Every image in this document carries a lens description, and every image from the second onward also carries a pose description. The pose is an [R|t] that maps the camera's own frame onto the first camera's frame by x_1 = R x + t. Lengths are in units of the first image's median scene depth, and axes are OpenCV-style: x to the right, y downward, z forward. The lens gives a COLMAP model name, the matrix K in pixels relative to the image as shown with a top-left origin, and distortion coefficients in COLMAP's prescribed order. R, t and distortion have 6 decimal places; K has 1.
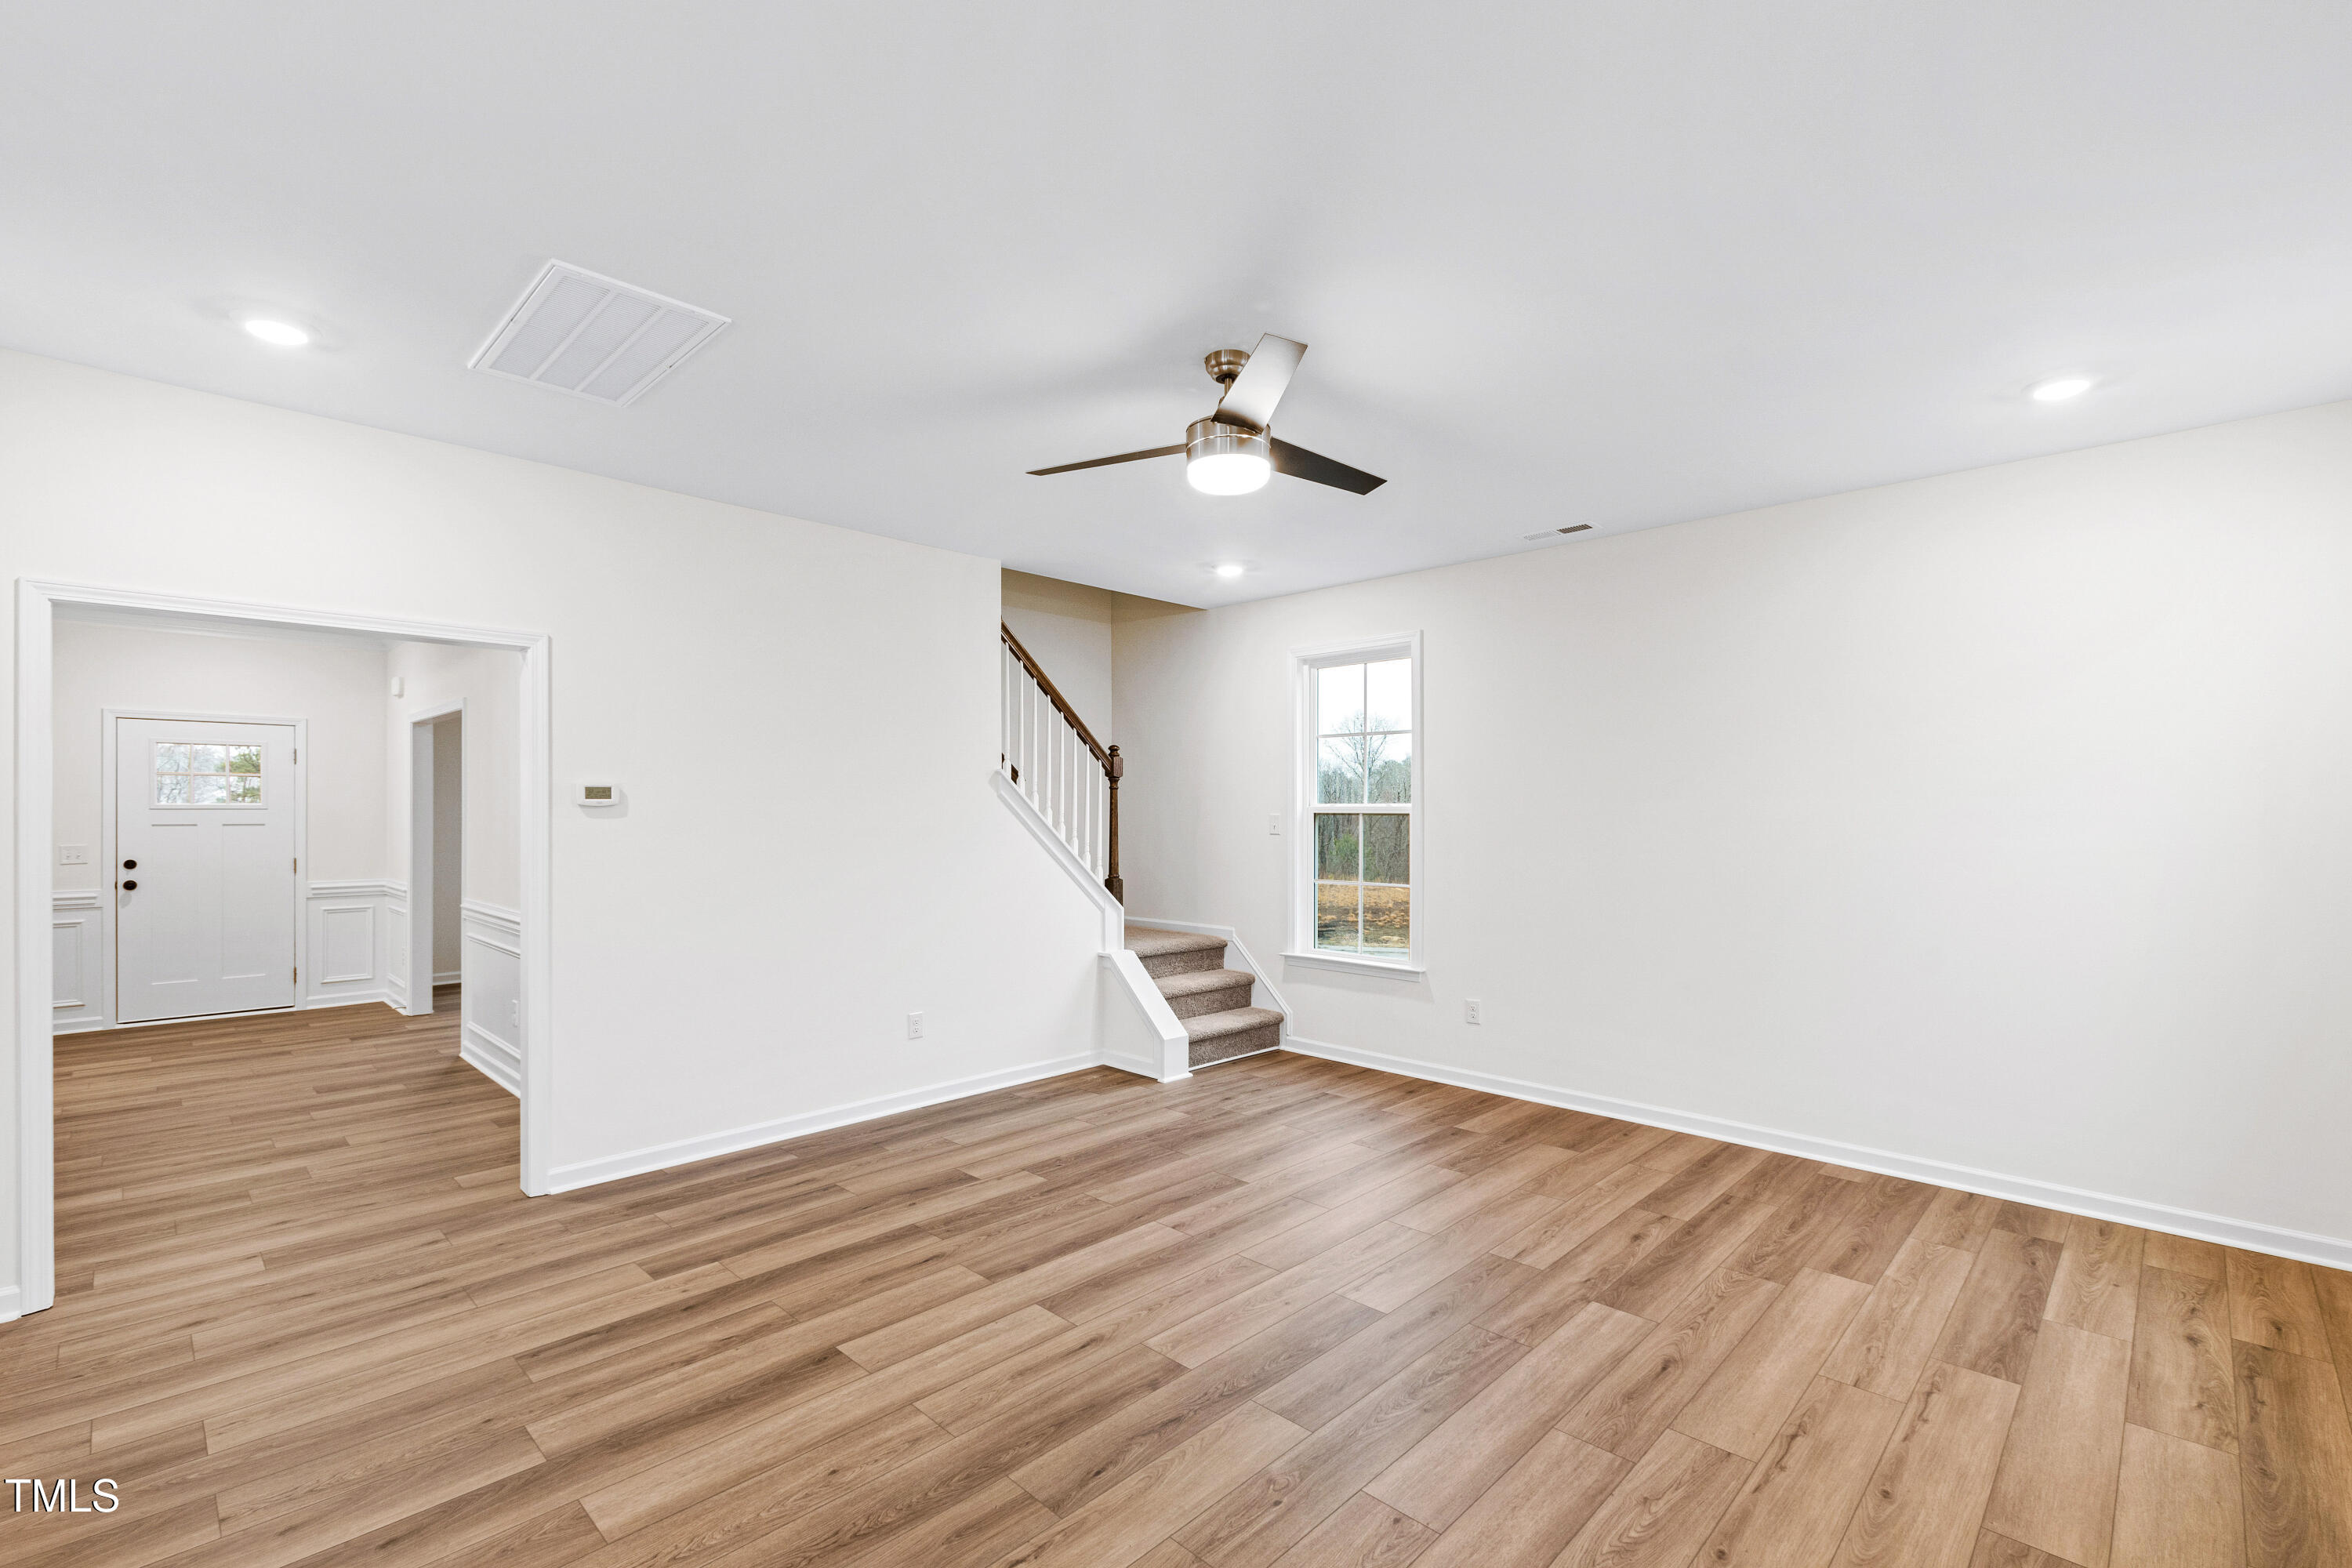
lens RADIAL K [[1061.9, 0, 1160.1], [0, 1061.9, 797.6], [0, 0, 1]] dist [-0.021977, 0.002930]
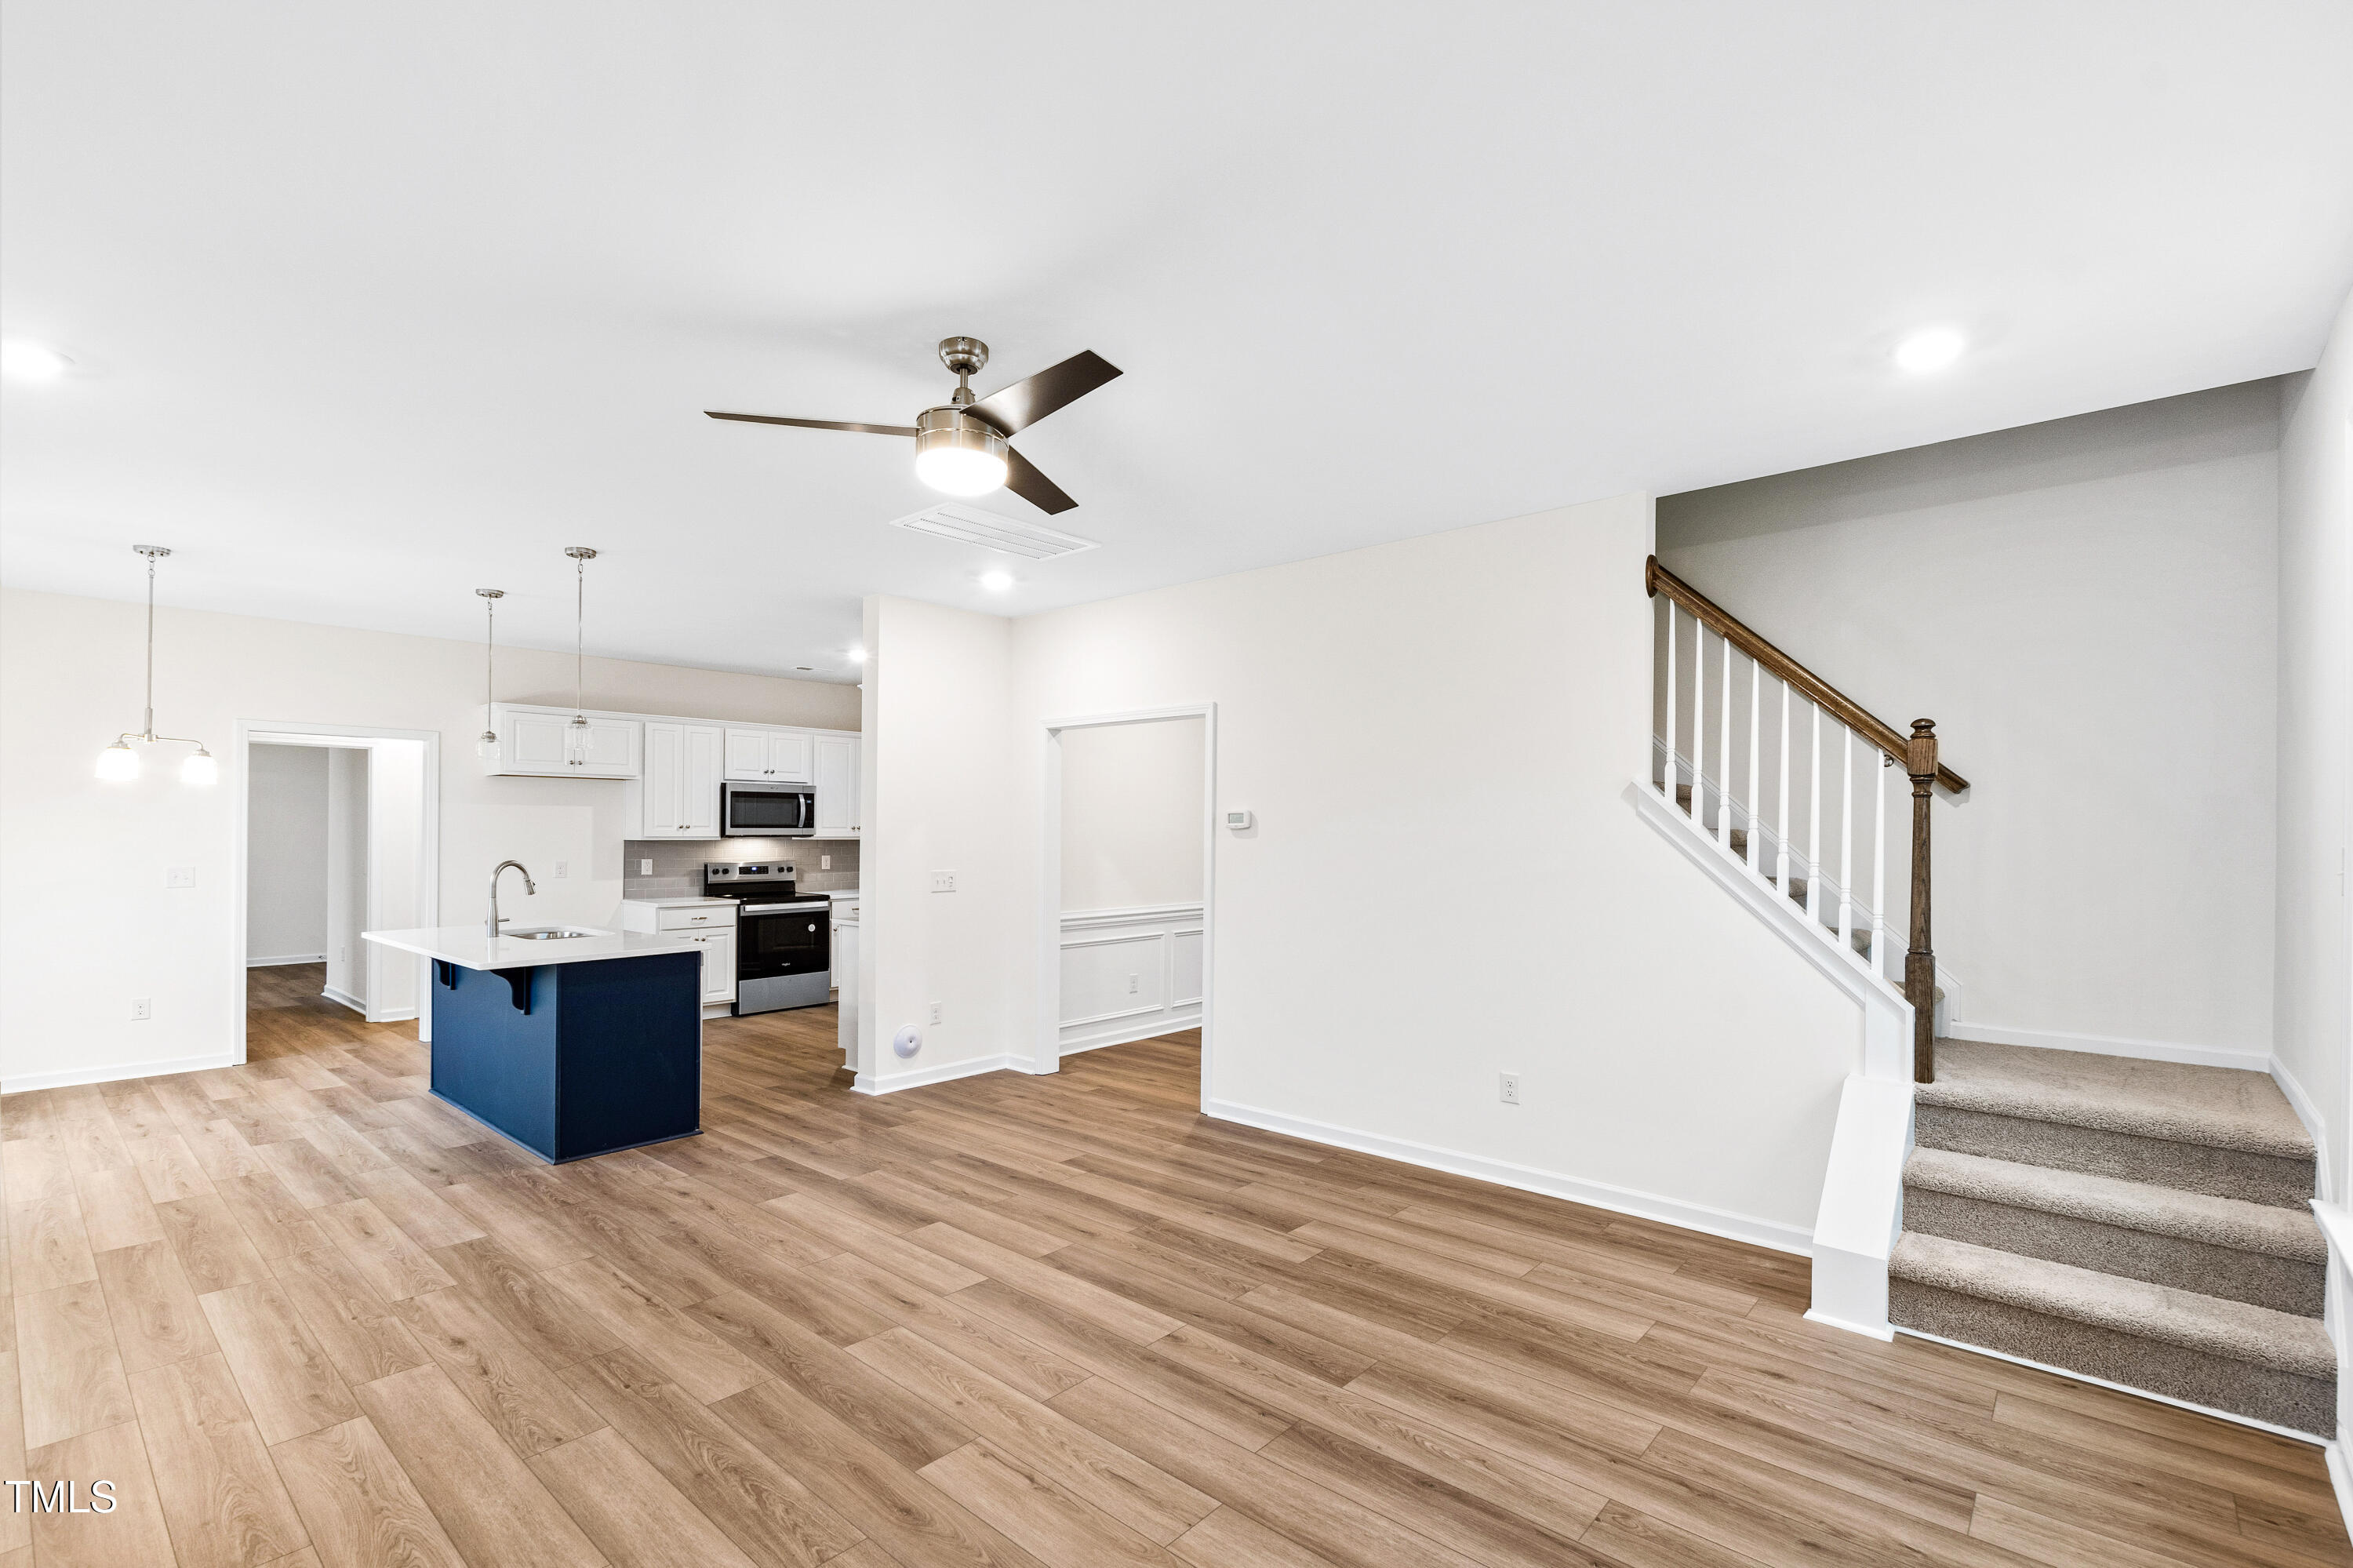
lens RADIAL K [[1062.3, 0, 1157.3], [0, 1062.3, 804.3], [0, 0, 1]] dist [-0.021977, 0.002930]
pose [[0.040859, -0.018760, -0.998989, 0.797026], [0.003021, 0.999821, -0.018652, 0.006317], [0.999160, -0.002256, 0.040908, 0.905274]]
